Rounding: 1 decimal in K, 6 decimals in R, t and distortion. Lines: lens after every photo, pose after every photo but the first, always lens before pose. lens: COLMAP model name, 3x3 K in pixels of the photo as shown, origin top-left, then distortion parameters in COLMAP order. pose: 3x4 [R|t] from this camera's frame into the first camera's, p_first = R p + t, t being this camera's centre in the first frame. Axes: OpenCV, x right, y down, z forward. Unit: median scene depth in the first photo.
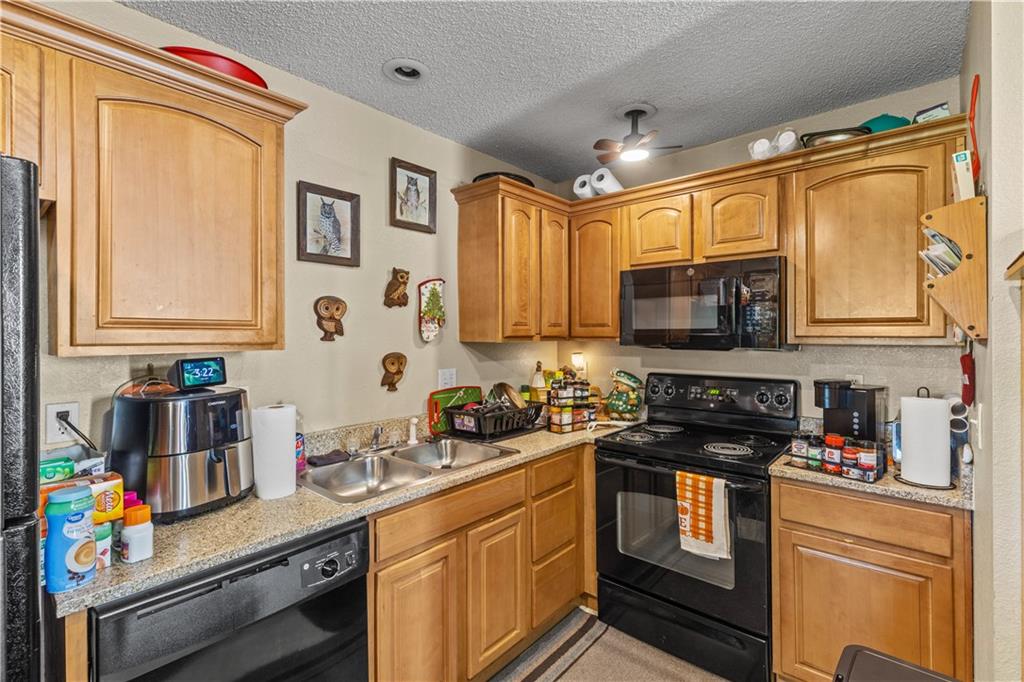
lens RADIAL K [[468.3, 0, 515.7], [0, 468.3, 337.6], [0, 0, 1]] dist [0.000993, -0.000071]
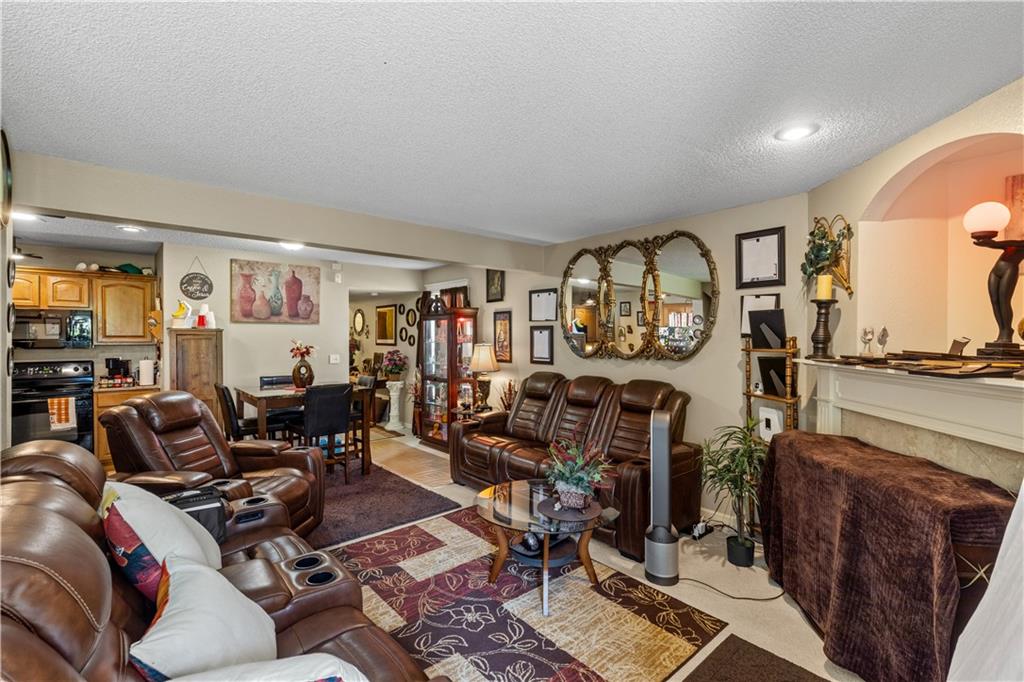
lens RADIAL K [[468.3, 0, 515.7], [0, 468.3, 337.6], [0, 0, 1]] dist [0.000993, -0.000071]
pose [[0.129696, 0.001169, 0.991553, -1.805463], [0.007783, 0.999967, -0.002197, -0.002881], [-0.991523, 0.008003, 0.129682, -1.760521]]
